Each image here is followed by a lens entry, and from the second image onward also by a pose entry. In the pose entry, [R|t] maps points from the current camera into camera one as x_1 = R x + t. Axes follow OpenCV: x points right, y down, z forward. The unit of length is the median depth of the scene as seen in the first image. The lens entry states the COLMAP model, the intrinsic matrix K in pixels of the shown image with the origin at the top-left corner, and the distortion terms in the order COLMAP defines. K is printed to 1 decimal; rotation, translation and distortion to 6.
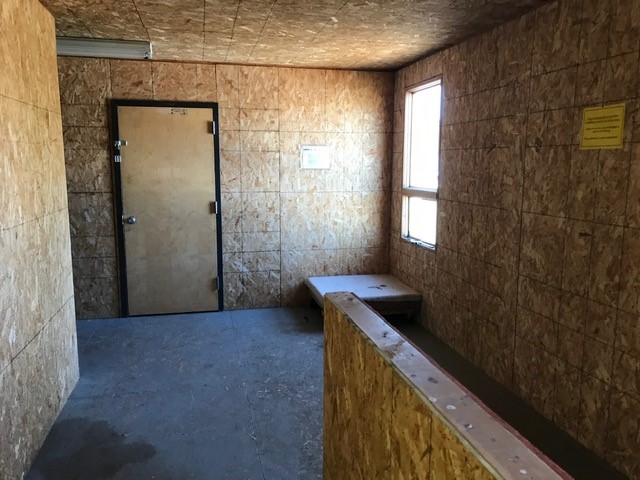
lens RADIAL K [[518.4, 0, 320.4], [0, 518.4, 239.6], [0, 0, 1]] dist [0.036158, -0.012277]
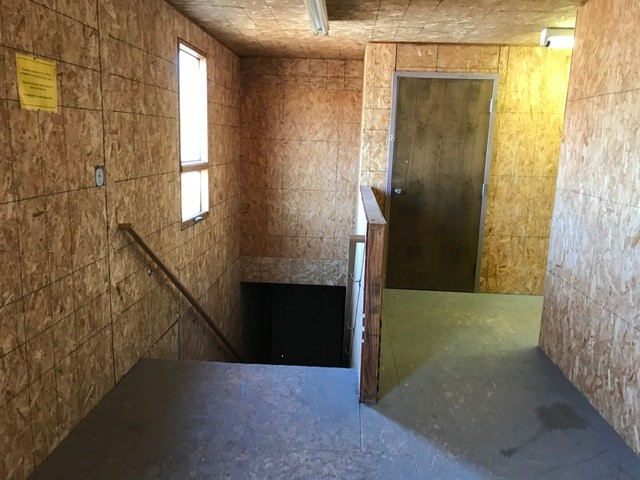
lens RADIAL K [[518.4, 0, 320.1], [0, 518.4, 239.0], [0, 0, 1]] dist [0.036158, -0.012277]
pose [[-0.960158, -0.077602, 0.268466, -0.149706], [0.015751, 0.944117, 0.329234, -0.240718], [-0.279012, 0.320345, -0.905280, 1.661609]]
